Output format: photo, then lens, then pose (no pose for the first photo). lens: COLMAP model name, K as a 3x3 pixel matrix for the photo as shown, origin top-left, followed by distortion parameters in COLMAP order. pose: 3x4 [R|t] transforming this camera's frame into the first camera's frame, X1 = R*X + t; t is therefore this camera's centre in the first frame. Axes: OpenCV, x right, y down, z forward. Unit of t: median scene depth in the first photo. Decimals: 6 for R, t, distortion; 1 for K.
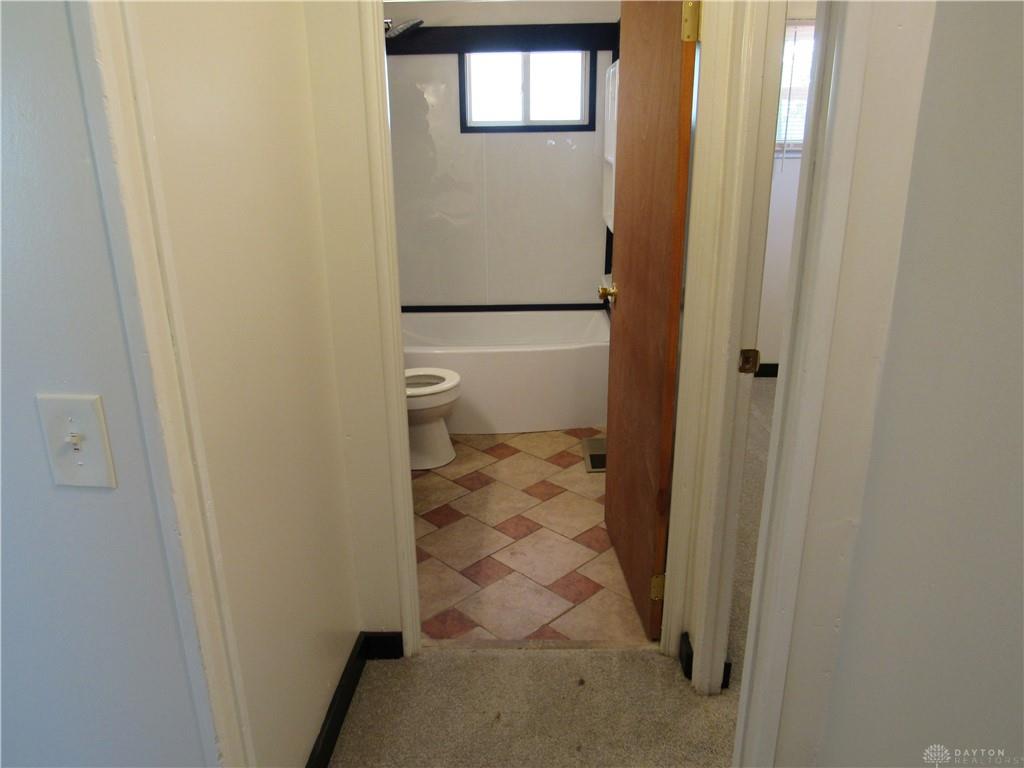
lens RADIAL K [[729.3, 0, 511.4], [0, 729.3, 385.1], [0, 0, 1]] dist [-0.024340, -0.004249]
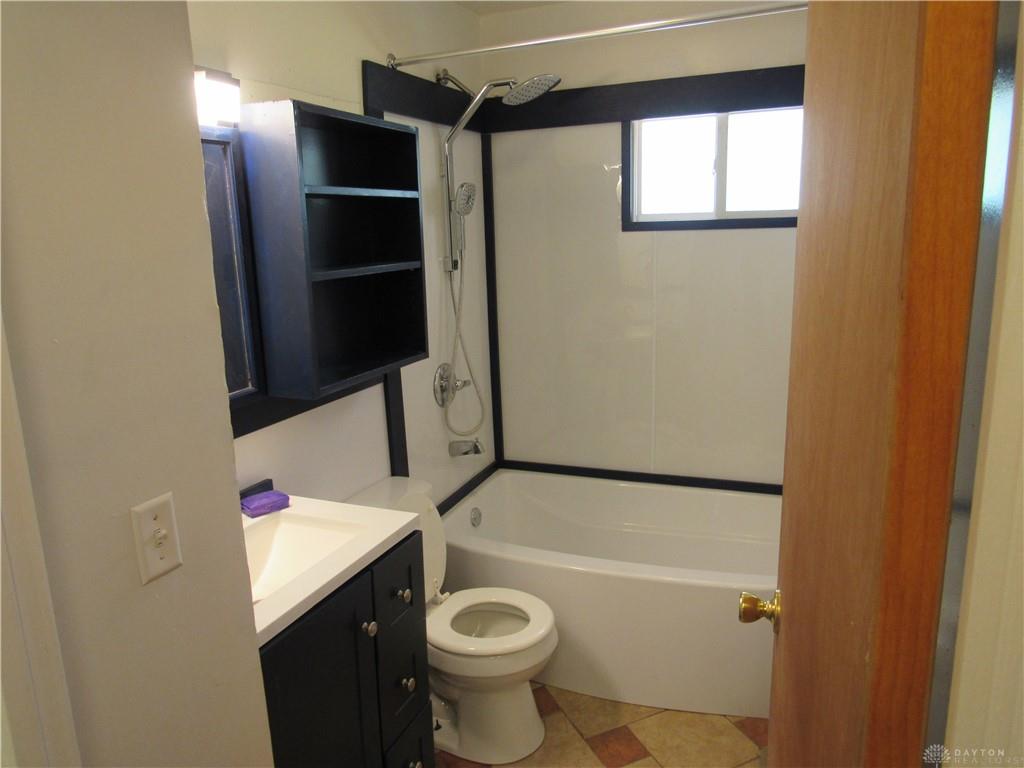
lens RADIAL K [[729.3, 0, 511.4], [0, 729.3, 385.1], [0, 0, 1]] dist [-0.024340, -0.004249]
pose [[0.936887, 0.057088, -0.344939, 0.083506], [-0.097057, 0.990270, -0.099725, -0.122958], [0.335890, 0.126909, 0.933312, 0.337948]]
